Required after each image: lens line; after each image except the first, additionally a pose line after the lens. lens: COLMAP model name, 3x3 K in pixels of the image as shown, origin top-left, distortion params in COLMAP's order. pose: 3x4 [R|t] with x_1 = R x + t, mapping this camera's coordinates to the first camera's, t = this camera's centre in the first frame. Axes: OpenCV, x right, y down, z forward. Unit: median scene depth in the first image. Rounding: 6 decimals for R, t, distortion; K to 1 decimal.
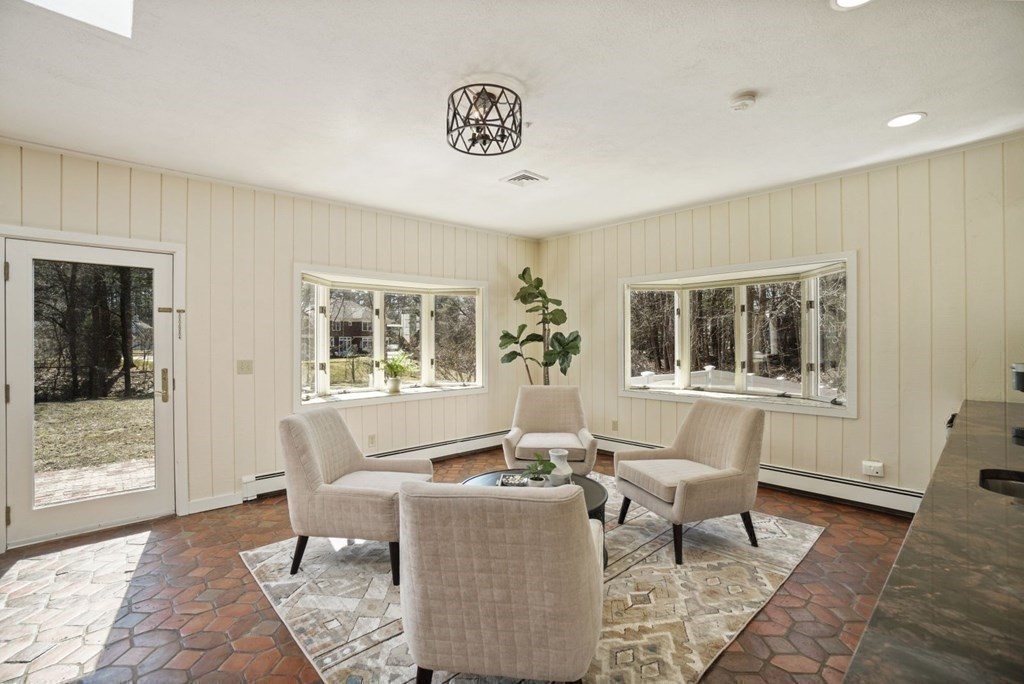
lens RADIAL K [[454.9, 0, 514.0], [0, 454.9, 344.0], [0, 0, 1]] dist [-0.038143, 0.001034]
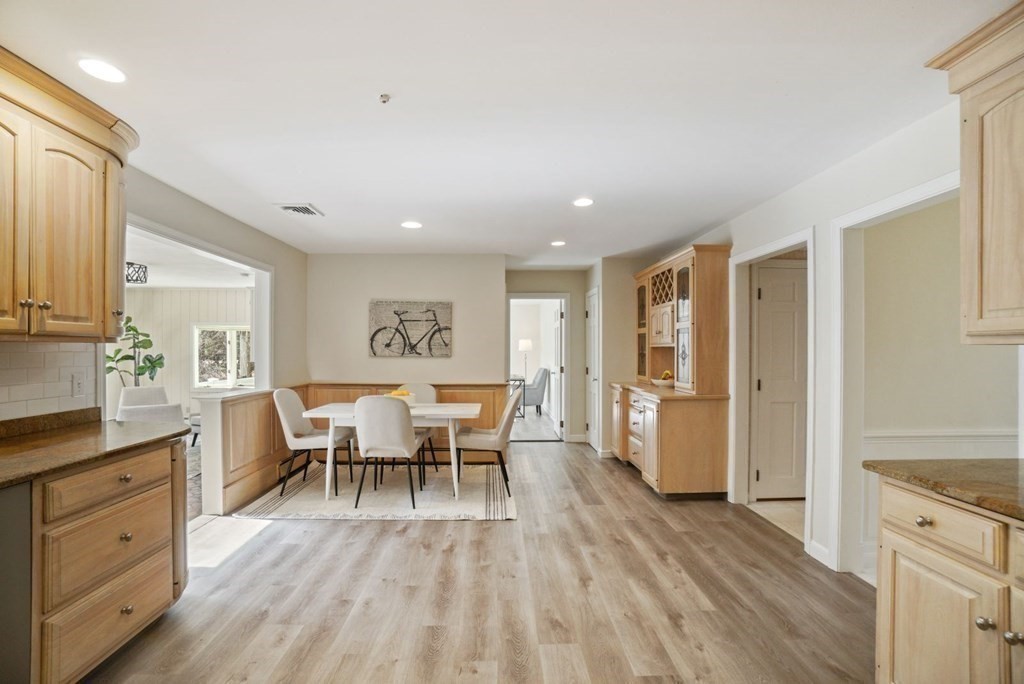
lens RADIAL K [[454.9, 0, 505.9], [0, 454.9, 352.5], [0, 0, 1]] dist [-0.038143, 0.001034]
pose [[0.662851, 0.000318, 0.748751, -0.232422], [-0.000231, 1.000000, -0.000221, -0.031344], [-0.748751, -0.000026, 0.662852, -0.973075]]
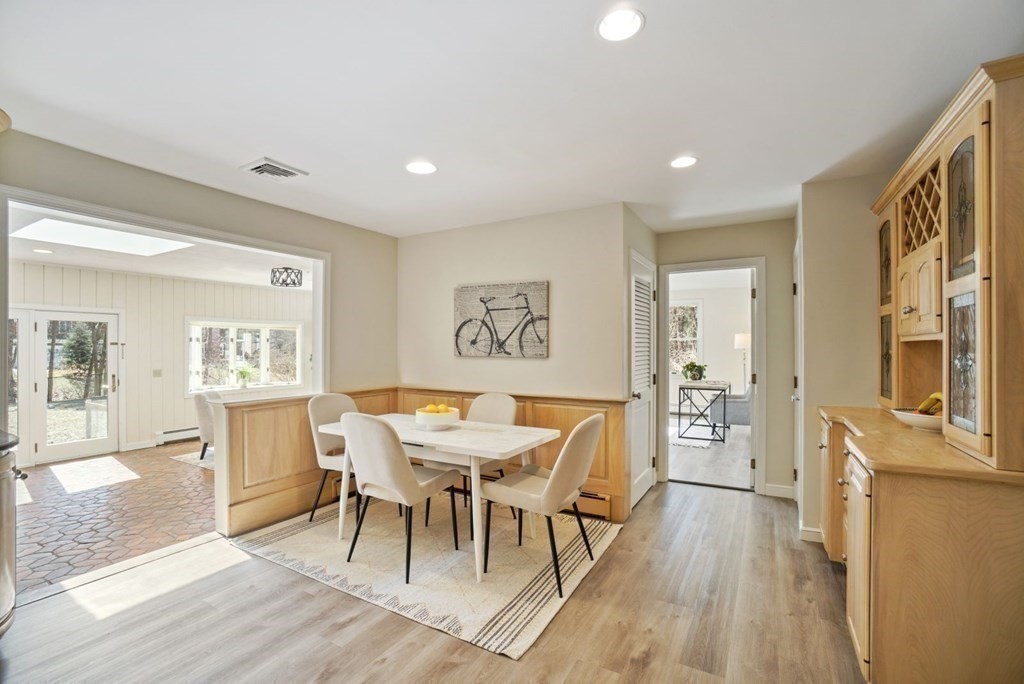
lens RADIAL K [[454.9, 0, 509.8], [0, 454.9, 351.8], [0, 0, 1]] dist [-0.038143, 0.001034]
pose [[0.954386, 0.000944, 0.298573, 0.182166], [-0.001920, 0.999994, 0.002976, -0.033682], [-0.298568, -0.003414, 0.954382, -0.877834]]
